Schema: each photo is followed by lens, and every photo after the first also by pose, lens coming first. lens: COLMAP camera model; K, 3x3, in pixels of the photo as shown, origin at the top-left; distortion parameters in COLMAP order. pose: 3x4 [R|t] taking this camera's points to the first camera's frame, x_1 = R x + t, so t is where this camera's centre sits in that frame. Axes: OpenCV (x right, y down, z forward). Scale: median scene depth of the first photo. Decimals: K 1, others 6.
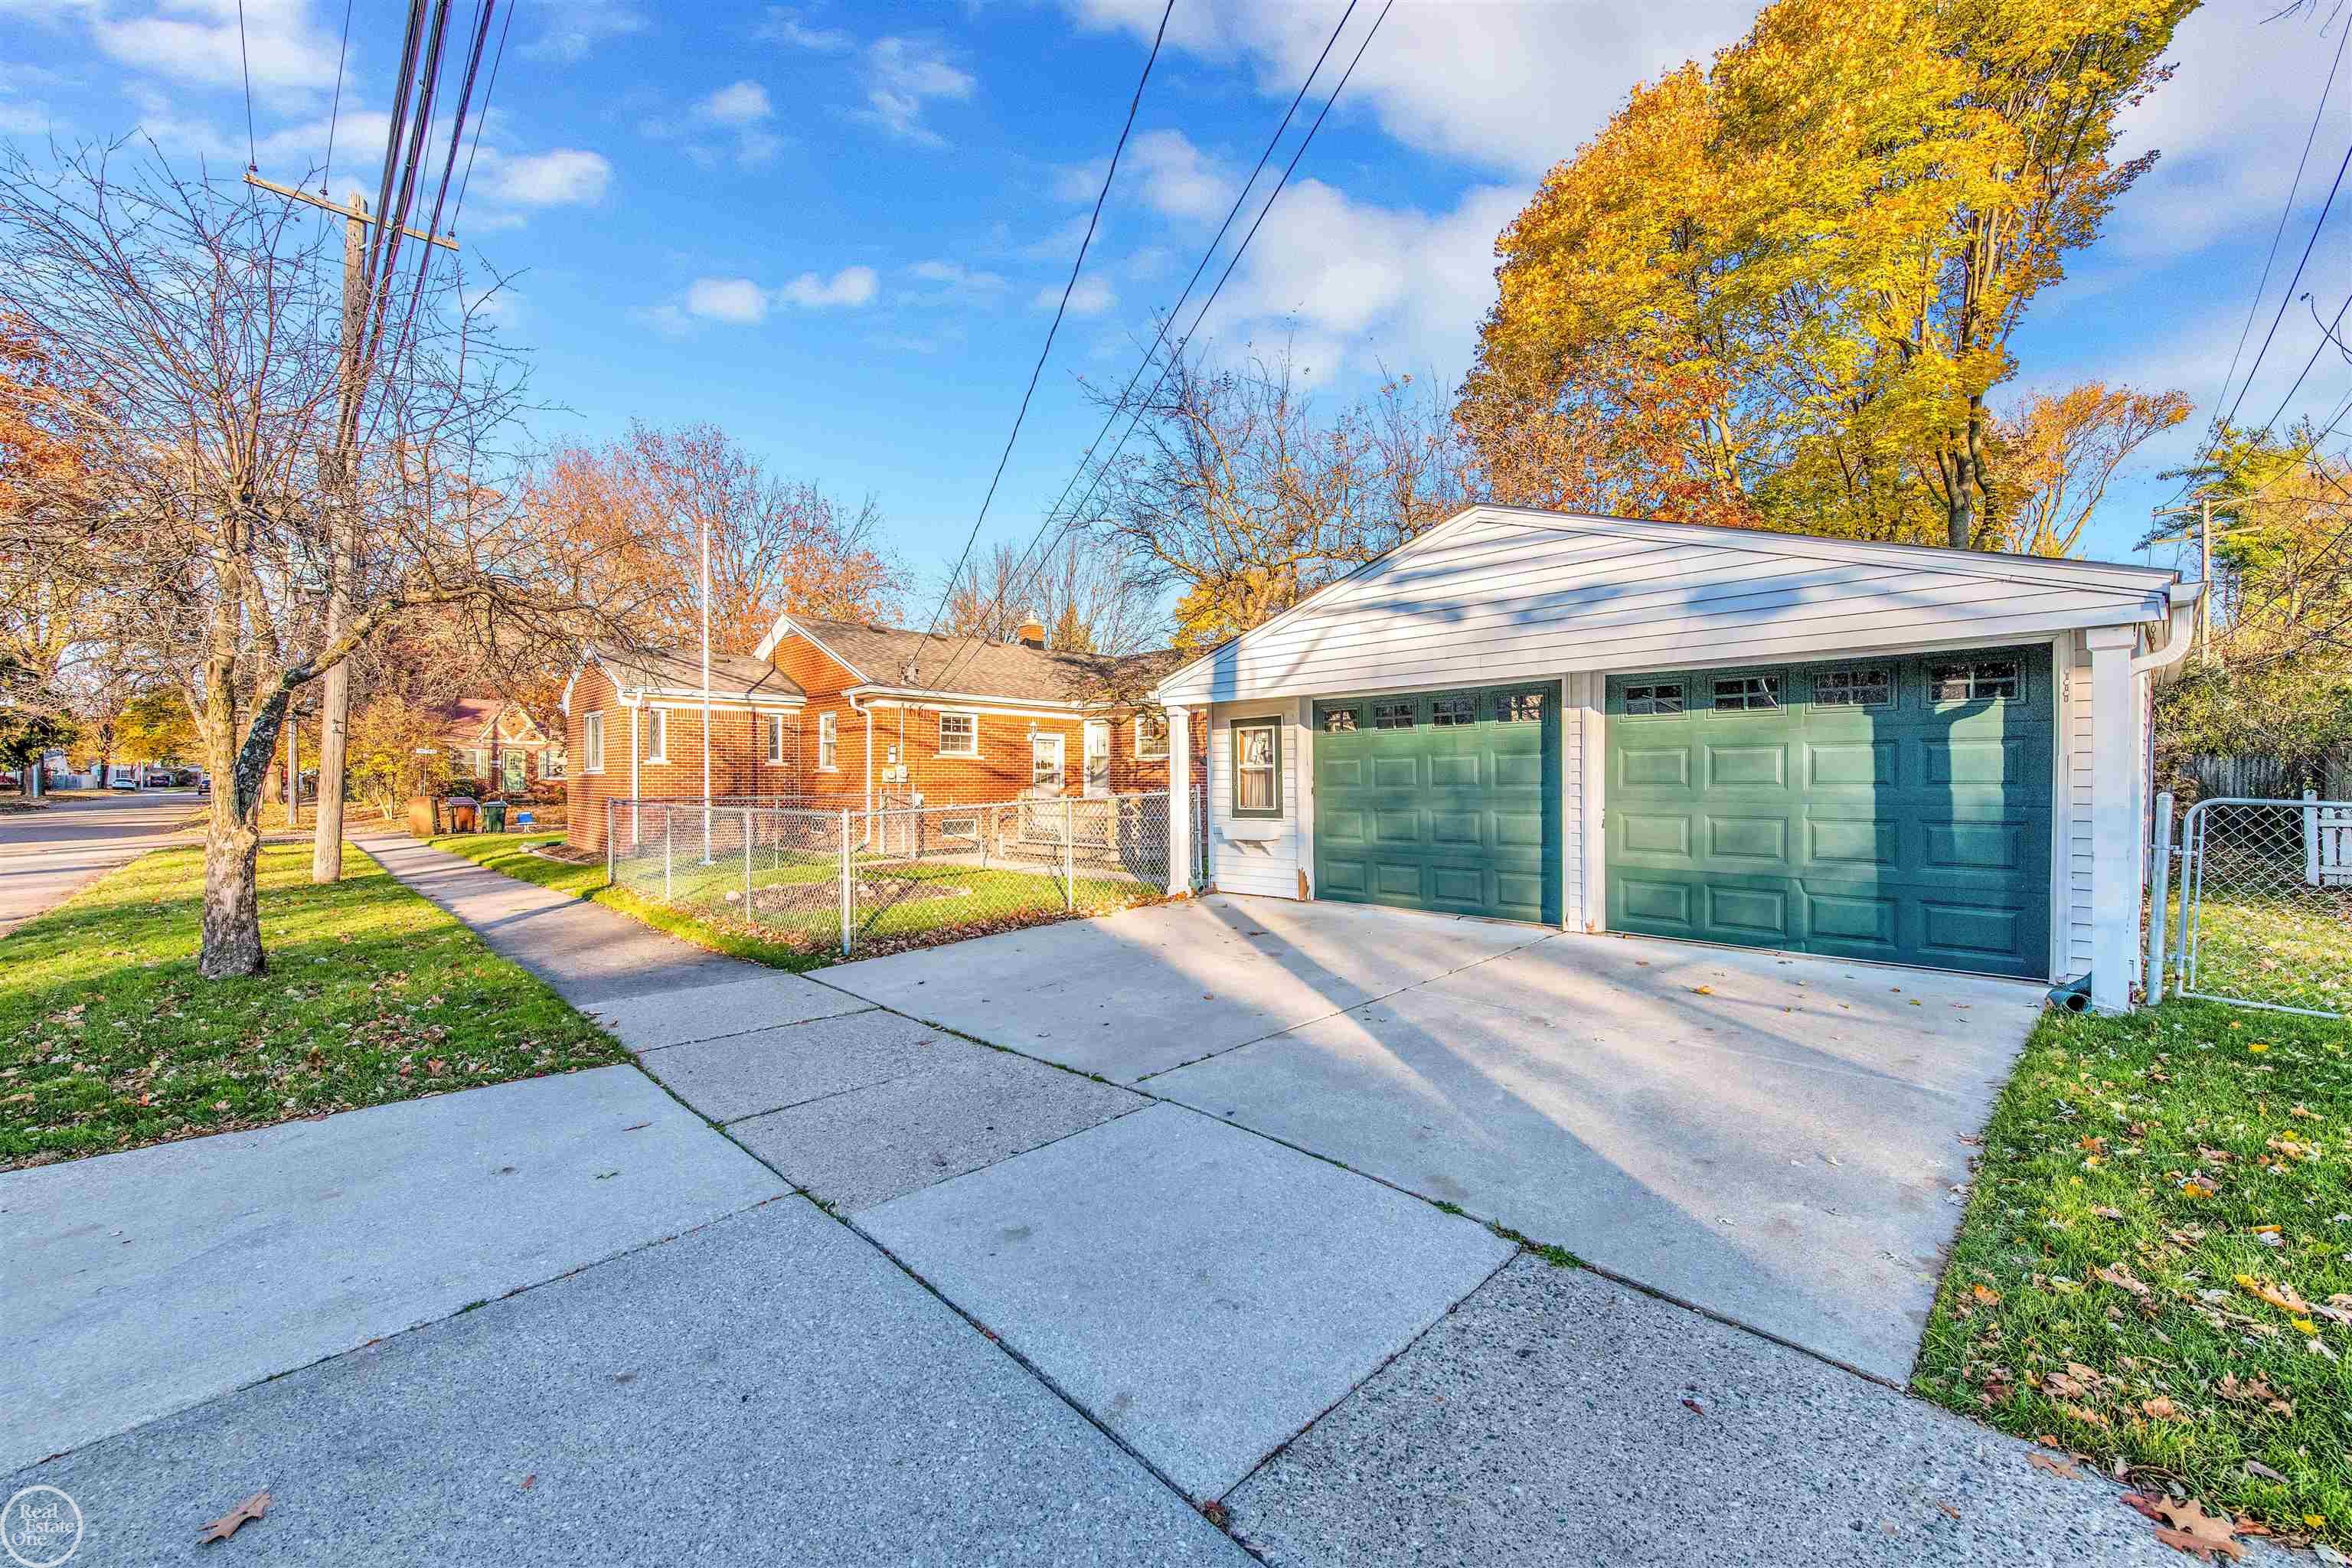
lens RADIAL K [[952.0, 0, 1176.1], [0, 952.0, 782.5], [0, 0, 1]] dist [0.007136, -0.001200]
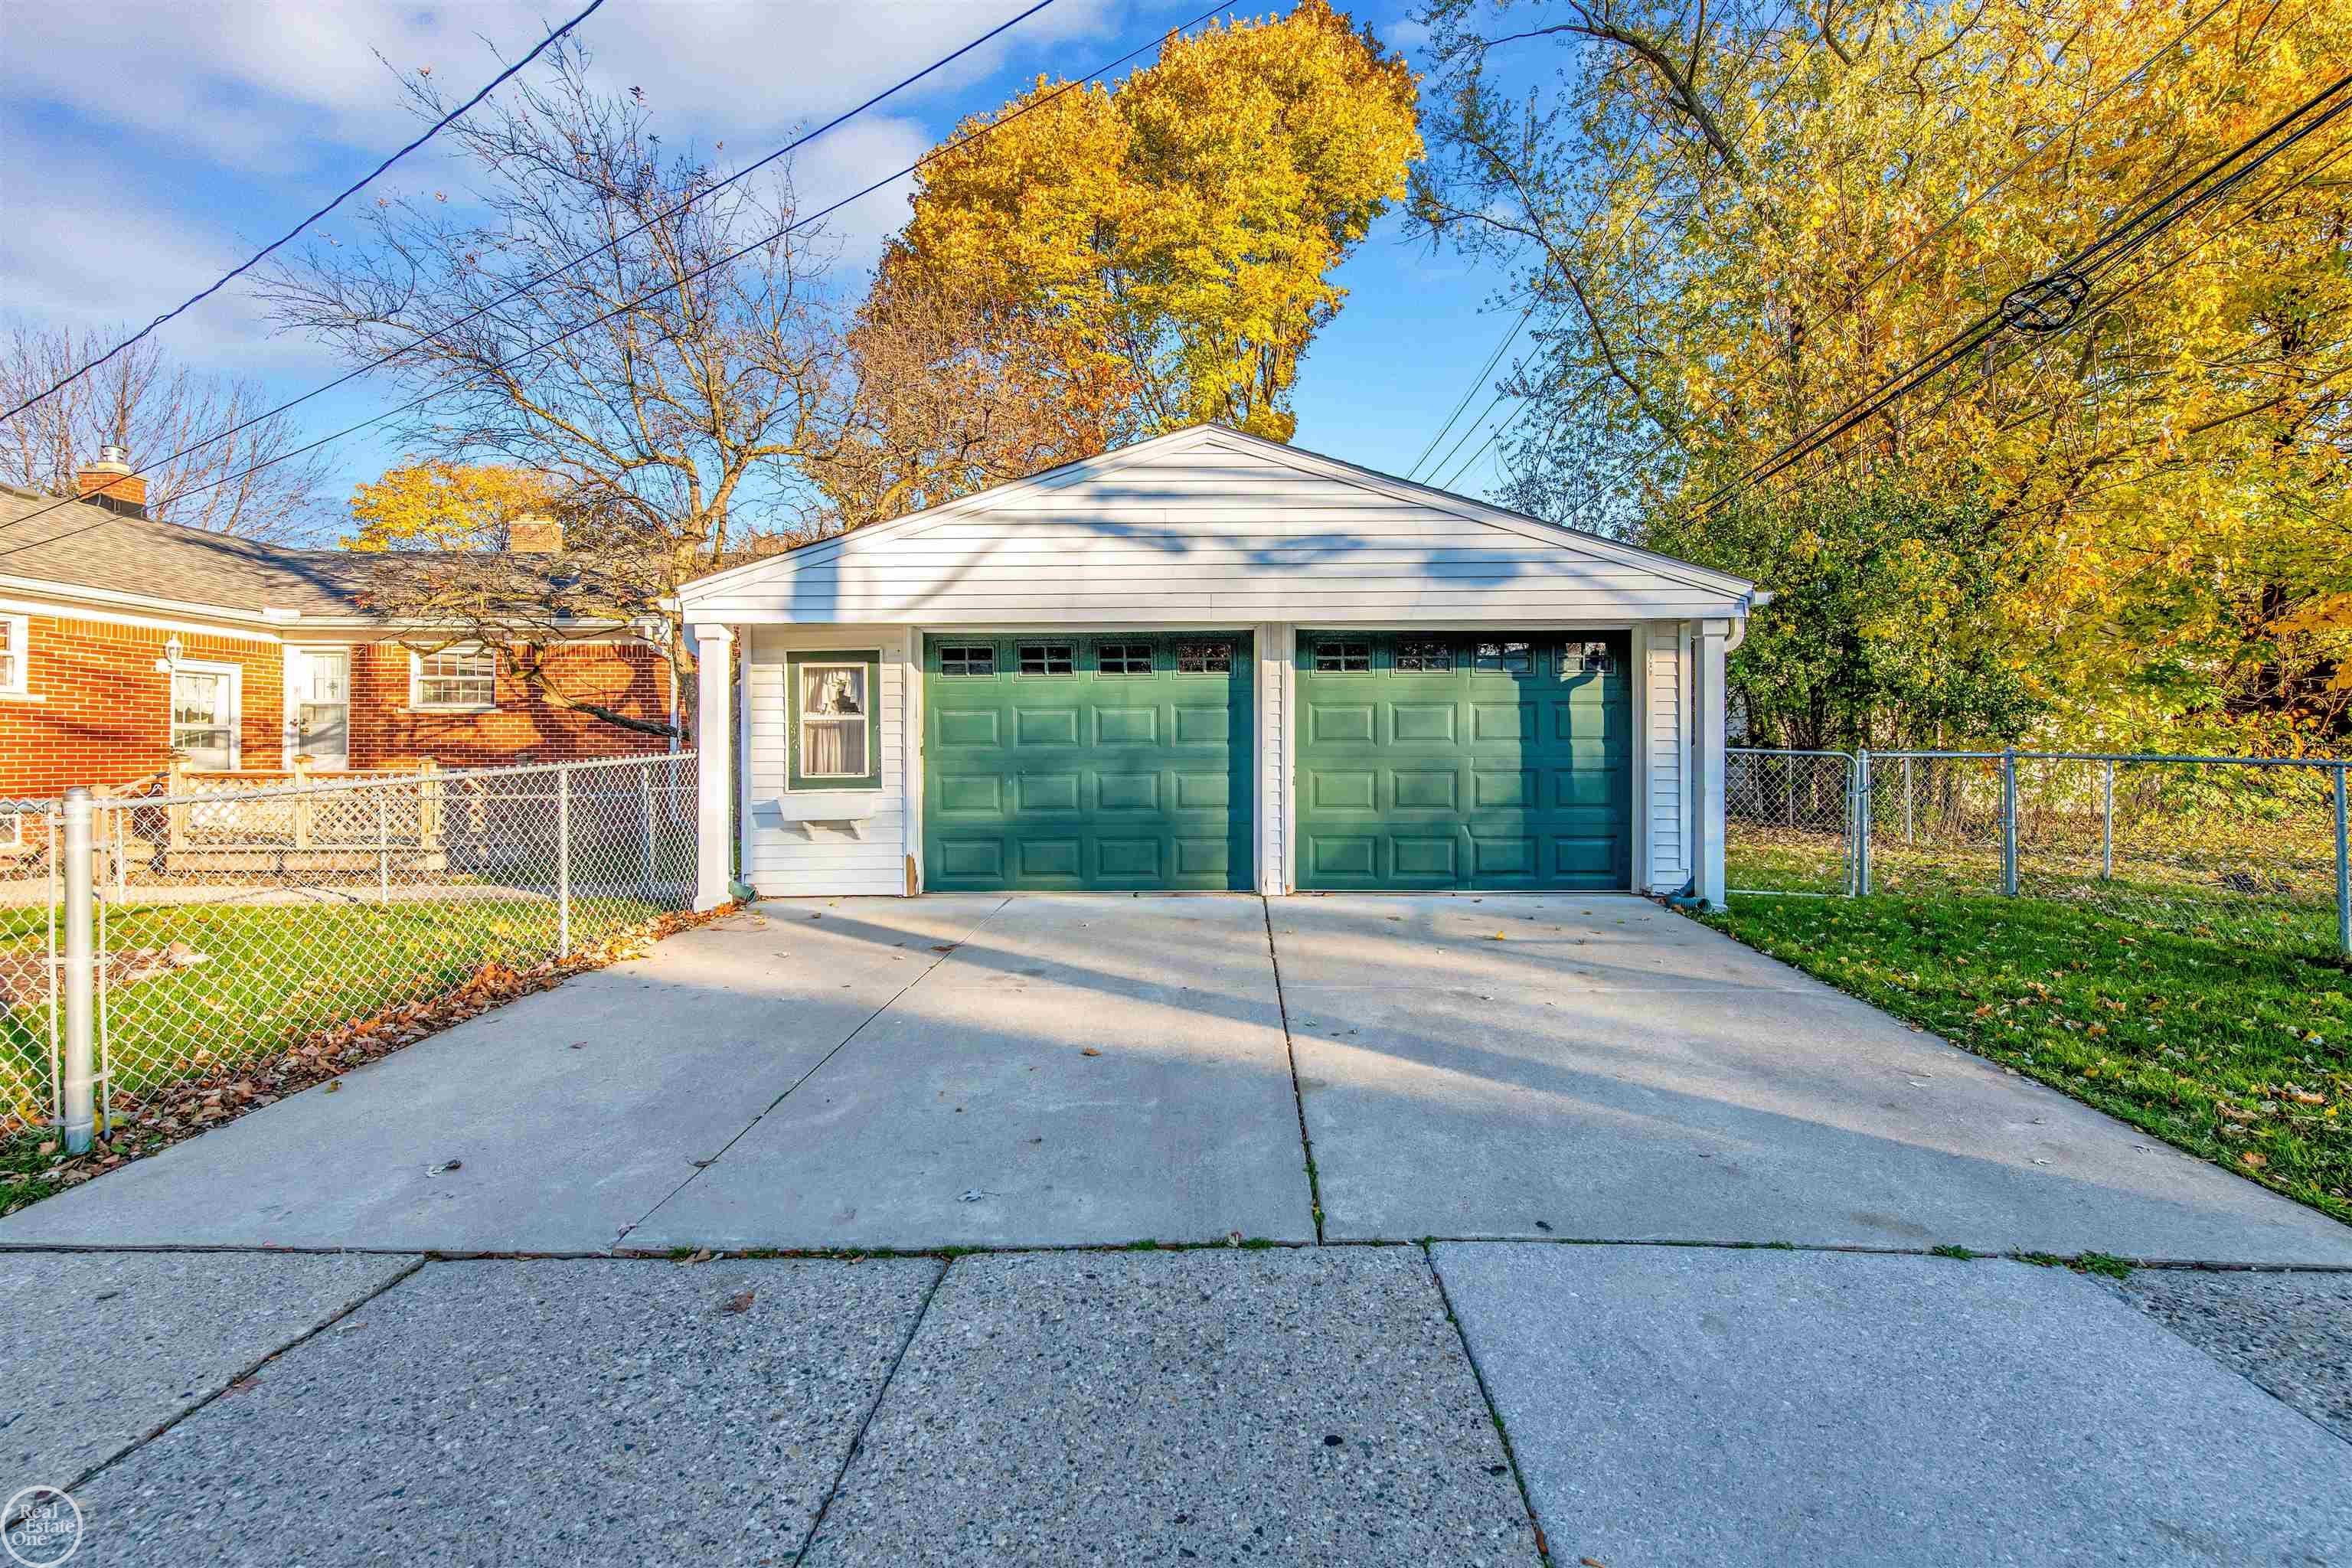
lens RADIAL K [[952.0, 0, 1200.2], [0, 952.0, 735.8], [0, 0, 1]] dist [0.007136, -0.001200]
pose [[0.699949, 0.008533, 0.714142, -0.317635], [0.003350, 0.999878, -0.015231, 0.011484], [-0.714185, 0.013053, 0.699835, 0.388067]]
